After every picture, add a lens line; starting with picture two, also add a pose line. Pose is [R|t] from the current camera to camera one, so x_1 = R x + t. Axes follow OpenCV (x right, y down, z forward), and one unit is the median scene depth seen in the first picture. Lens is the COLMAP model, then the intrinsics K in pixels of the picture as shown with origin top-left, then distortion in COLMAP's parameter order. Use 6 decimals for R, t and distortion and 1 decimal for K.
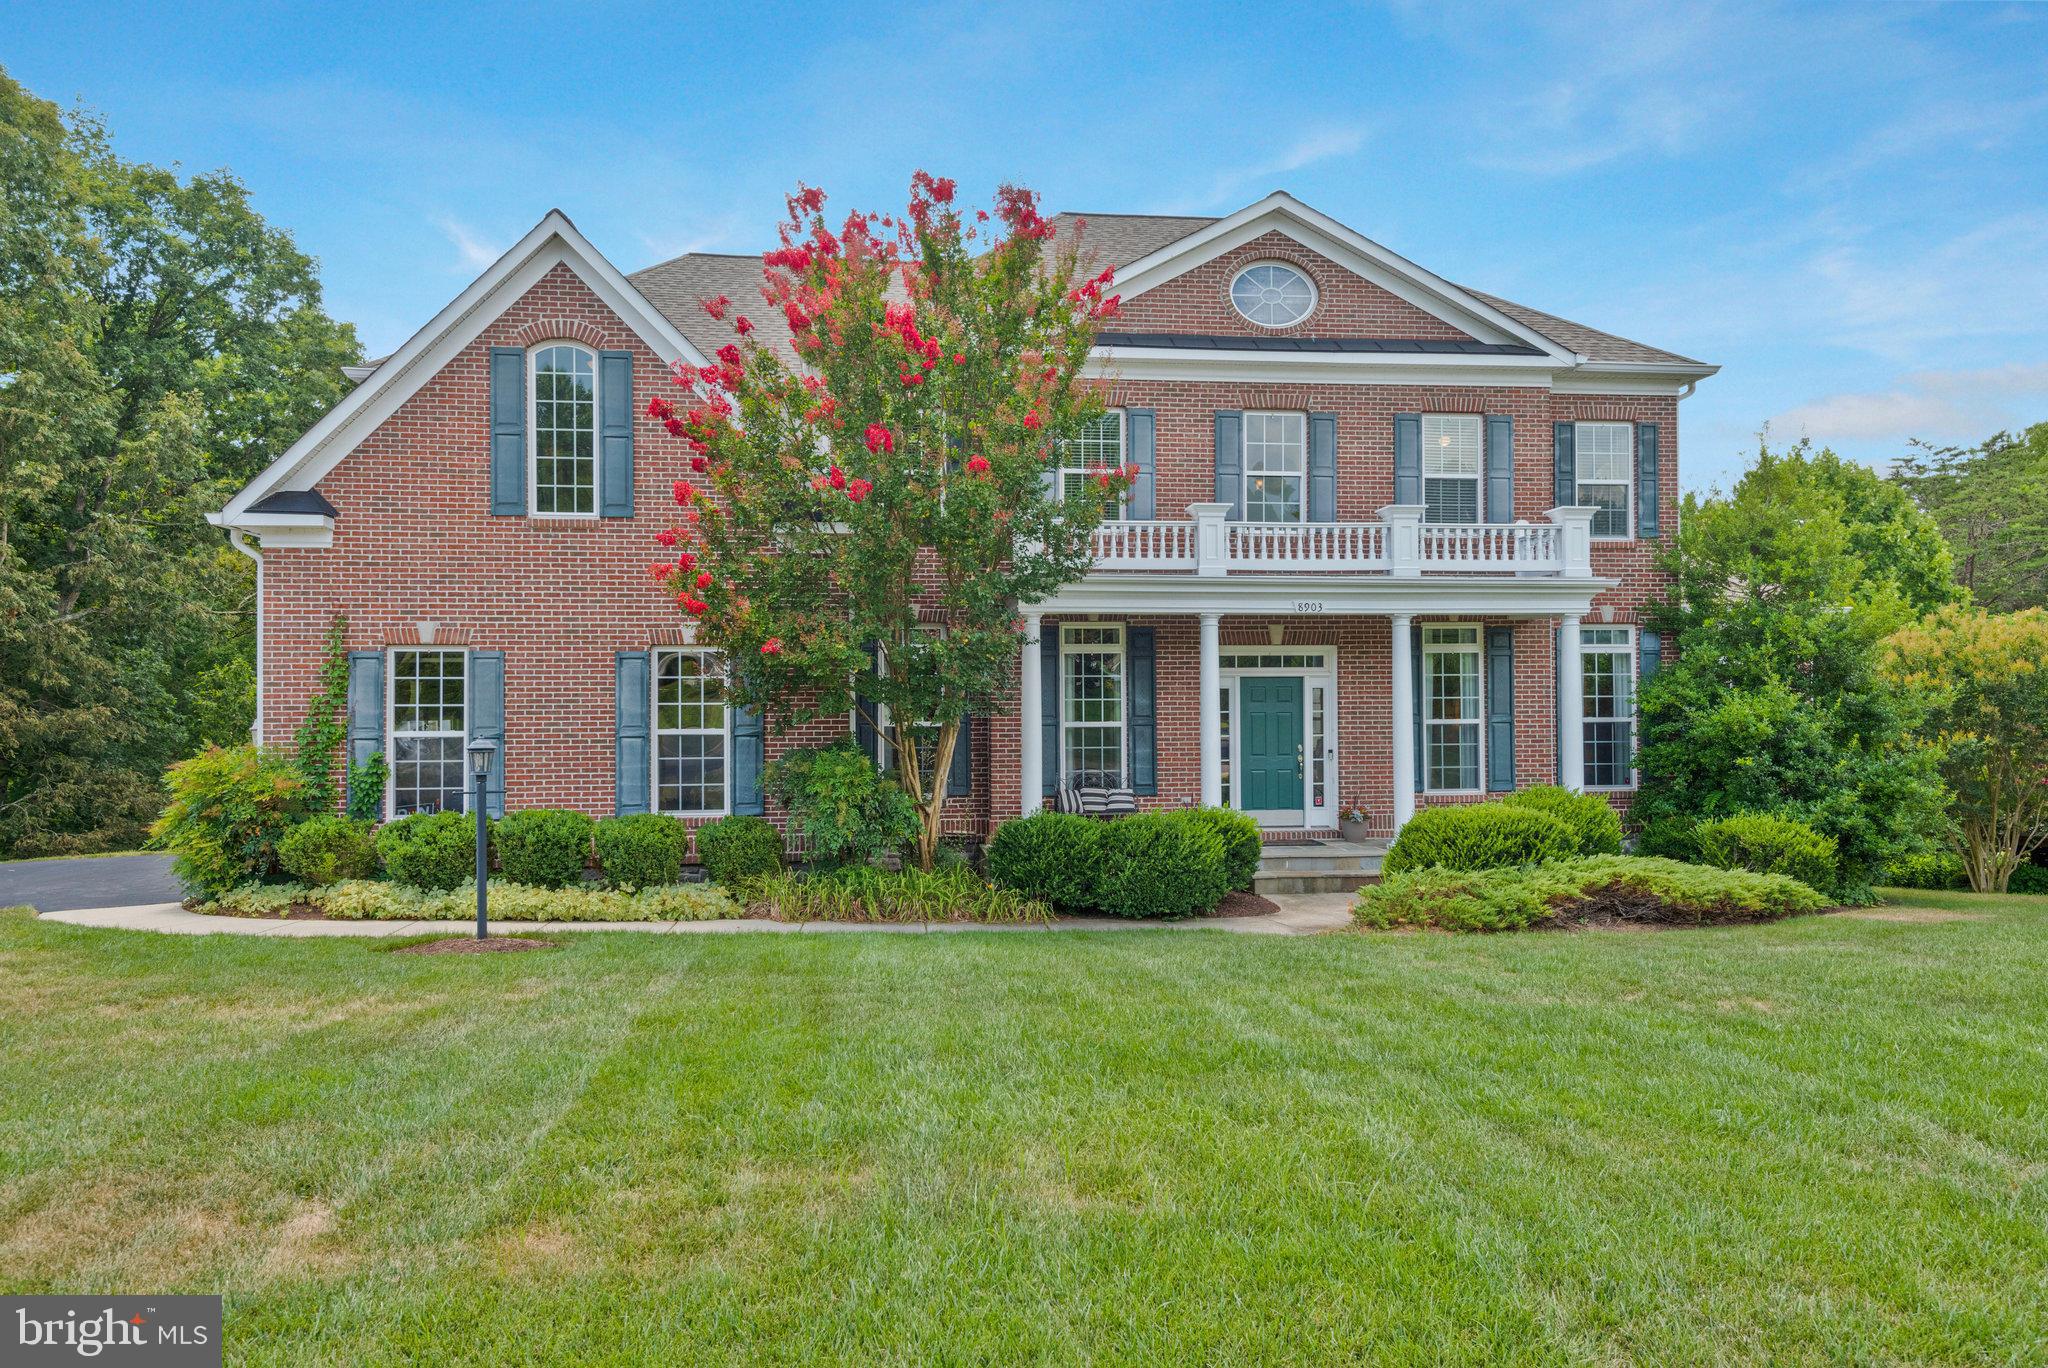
lens RADIAL K [[1291.1, 0, 1028.9], [0, 1291.1, 680.3], [0, 0, 1]] dist [0.027608, -0.006727]
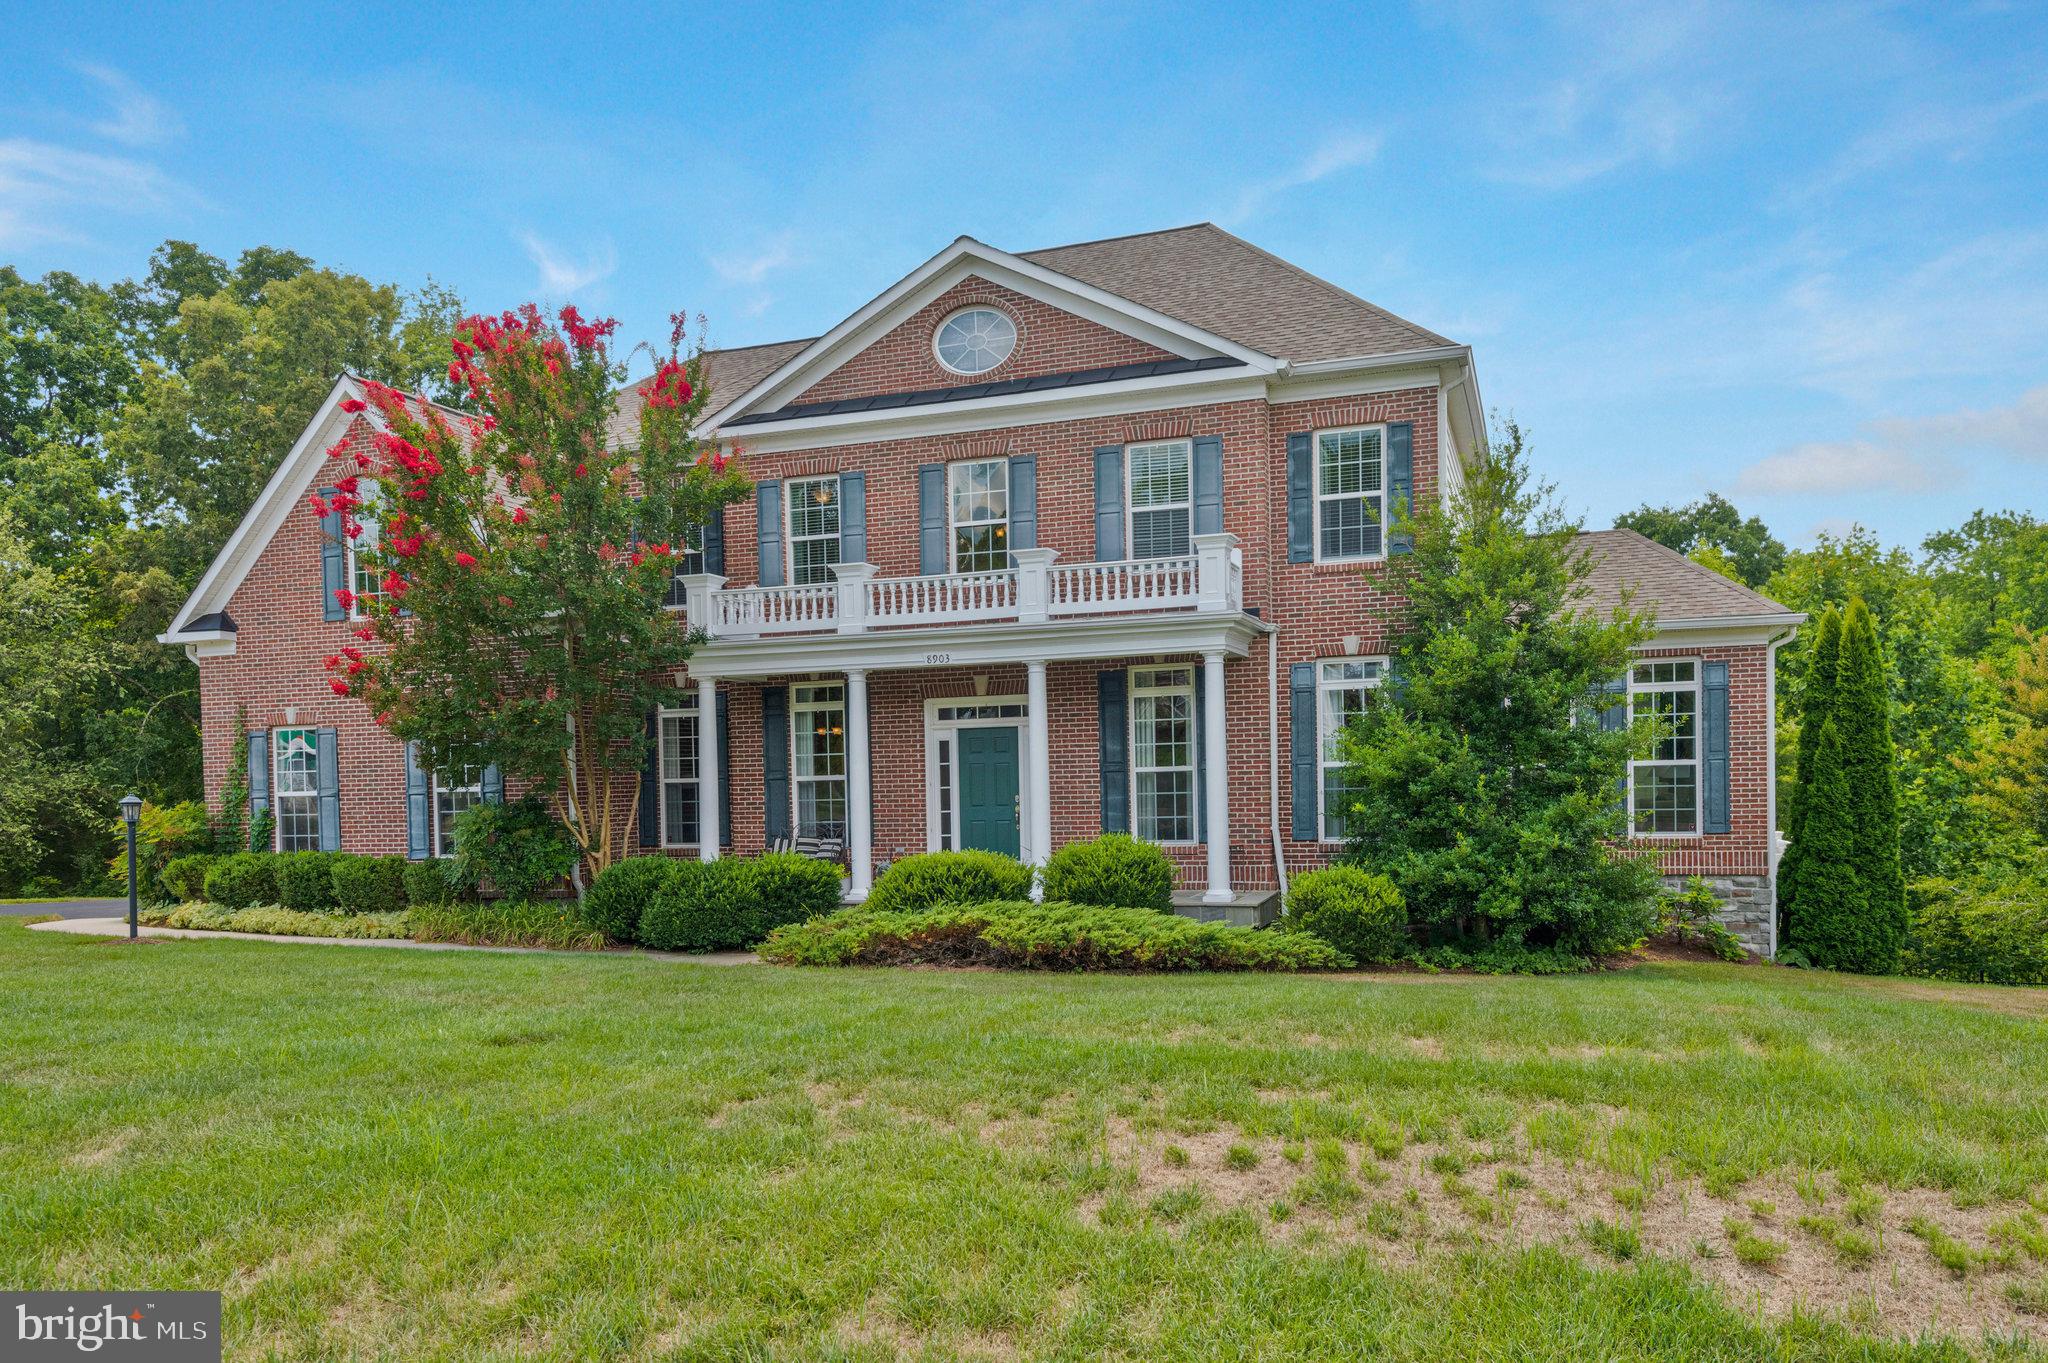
lens RADIAL K [[1457.2, 0, 1042.9], [0, 1457.2, 801.1], [0, 0, 1]] dist [0.017783, 0.002256]
pose [[0.900199, -0.008695, -0.435392, 0.787387], [0.029258, 0.998749, 0.040548, 0.010434], [0.434494, -0.049240, 0.899328, 0.003988]]
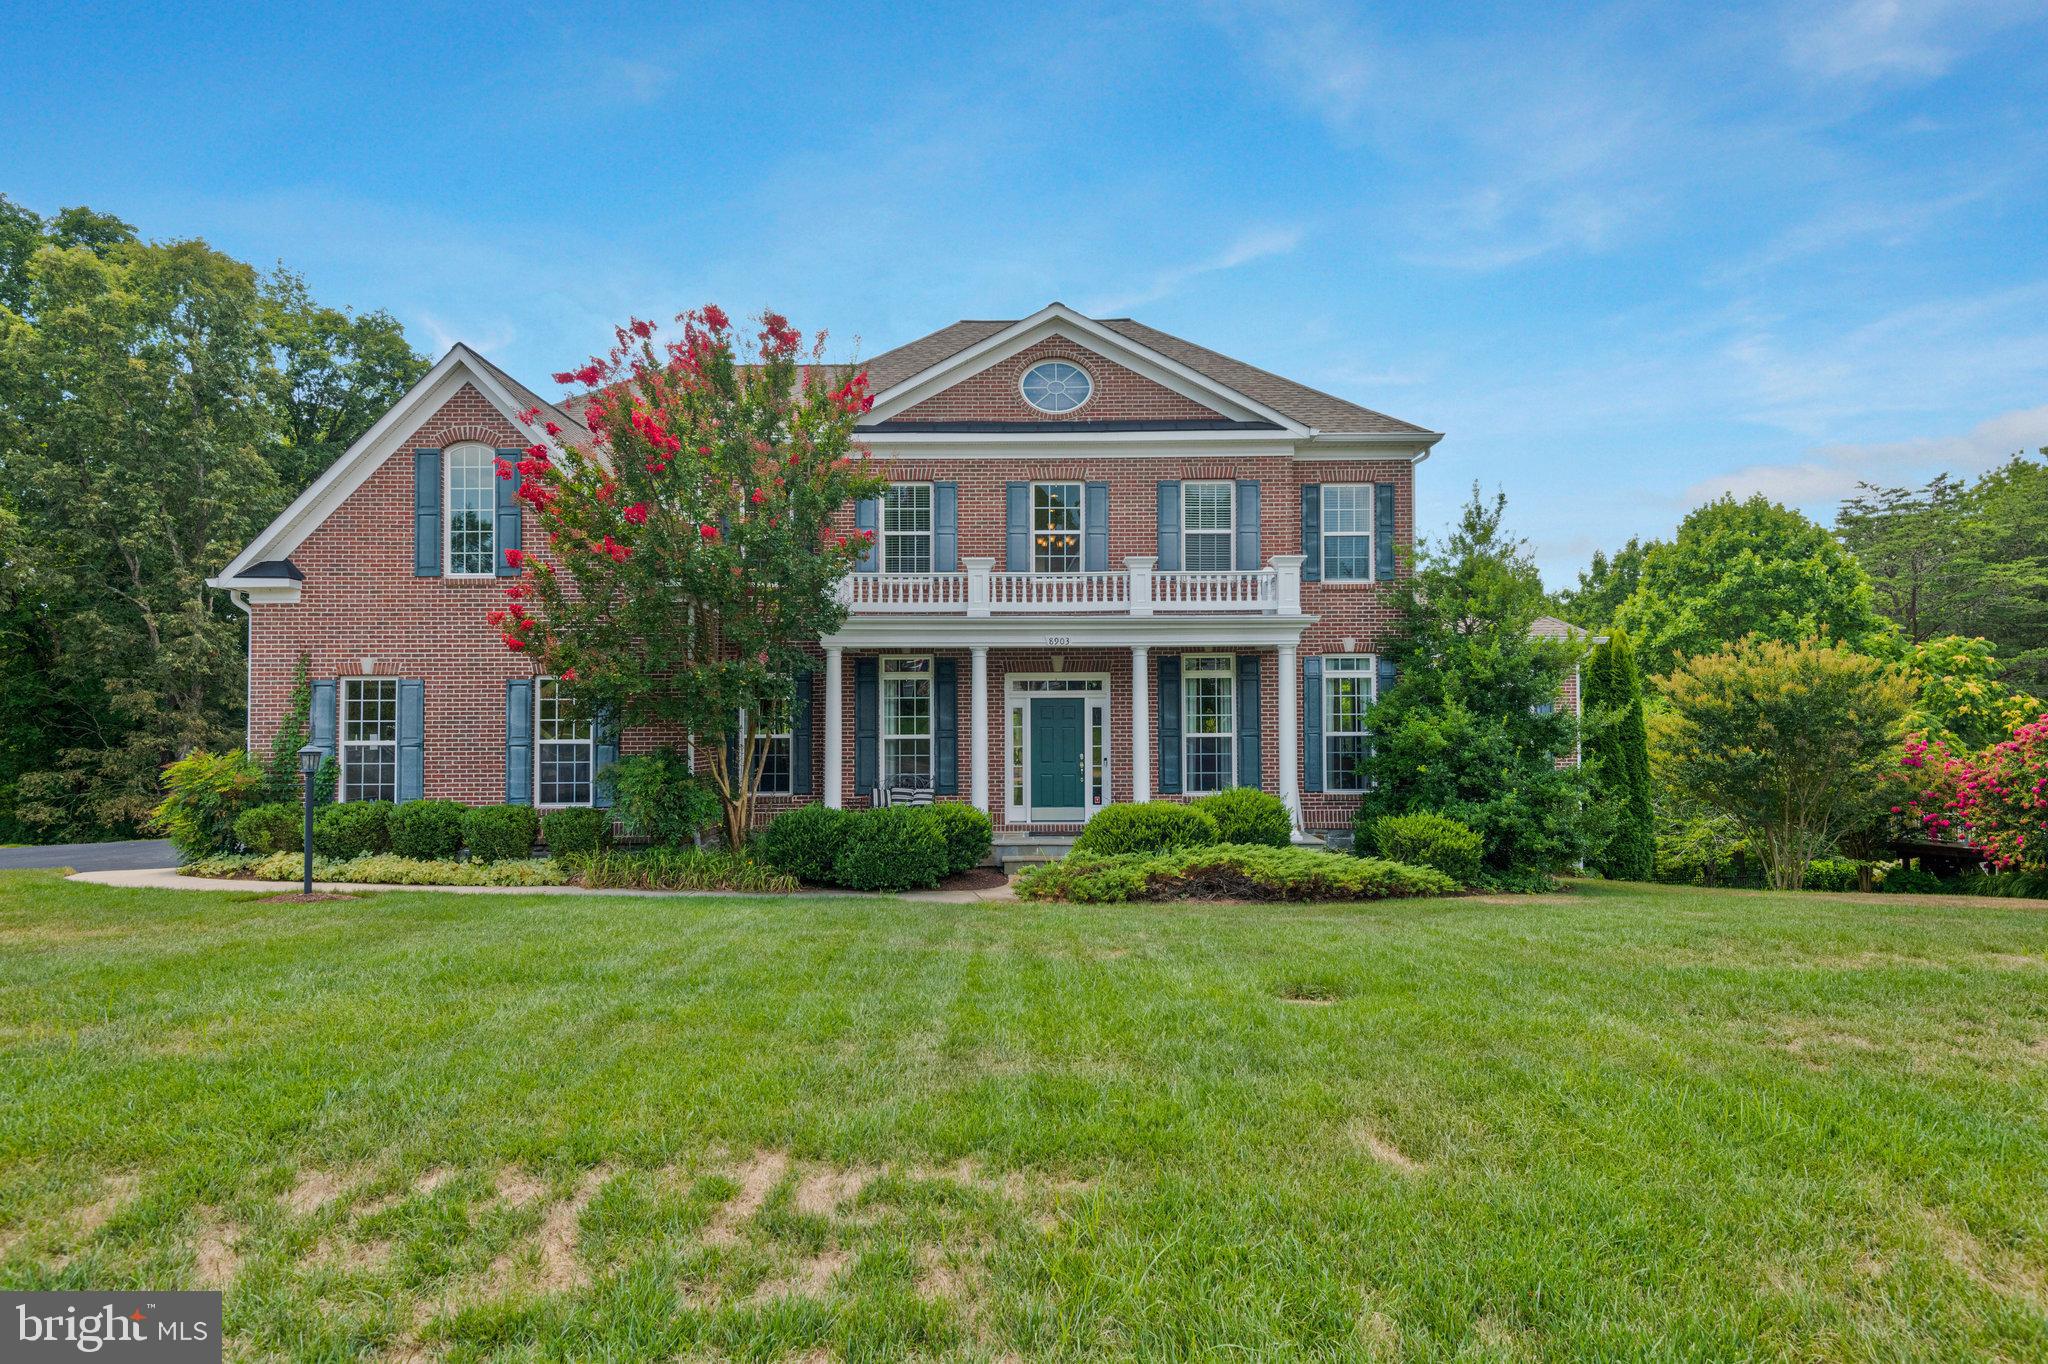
lens RADIAL K [[1098.9, 0, 1026.7], [0, 1098.9, 694.7], [0, 0, 1]] dist [0.025455, -0.006791]
pose [[0.993310, -0.002690, -0.115449, 0.307345], [0.001746, 0.999964, -0.008280, 0.002647], [0.115467, 0.008023, 0.993279, -0.038790]]
